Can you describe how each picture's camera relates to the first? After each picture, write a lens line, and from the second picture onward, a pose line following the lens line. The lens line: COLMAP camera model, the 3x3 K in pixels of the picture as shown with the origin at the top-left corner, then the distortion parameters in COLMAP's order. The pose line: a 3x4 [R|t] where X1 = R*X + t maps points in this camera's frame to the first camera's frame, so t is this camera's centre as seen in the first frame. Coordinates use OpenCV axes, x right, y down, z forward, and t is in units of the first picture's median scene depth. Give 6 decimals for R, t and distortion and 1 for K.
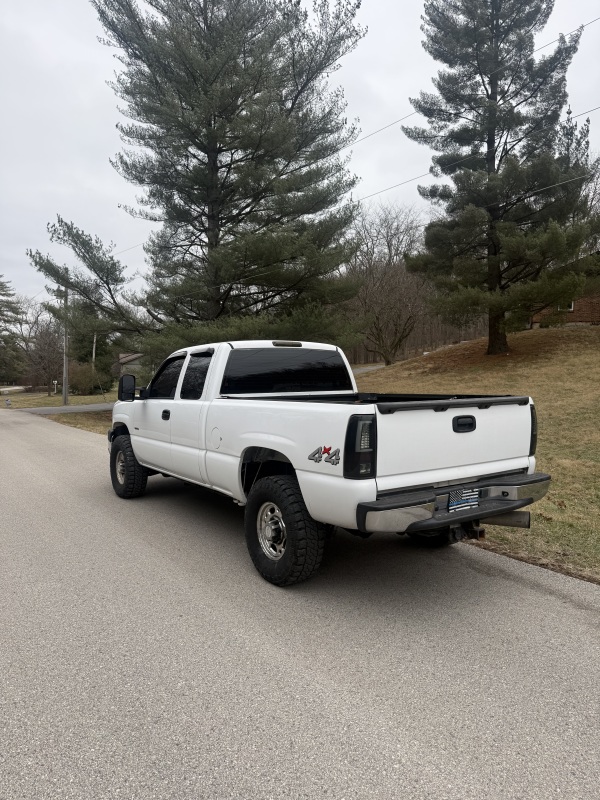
lens RADIAL K [[564.3, 0, 300.0], [0, 564.3, 400.0], [0, 0, 1]] dist [-0.001111, 0.036449]
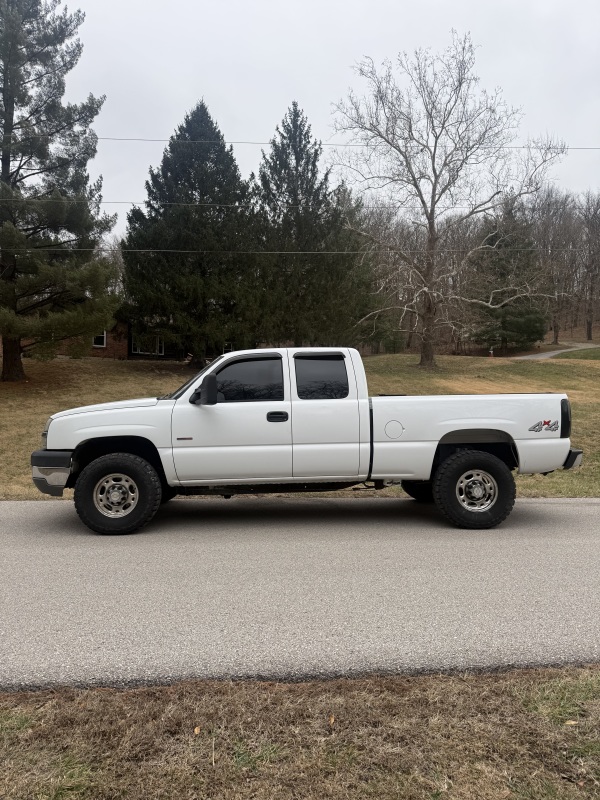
lens RADIAL K [[564.3, 0, 300.0], [0, 564.3, 400.0], [0, 0, 1]] dist [-0.001111, 0.036449]
pose [[0.543641, 0.014009, 0.839201, -1.319529], [0.038022, 0.998423, -0.041298, 0.051123], [-0.838456, 0.054359, 0.542251, 0.571677]]
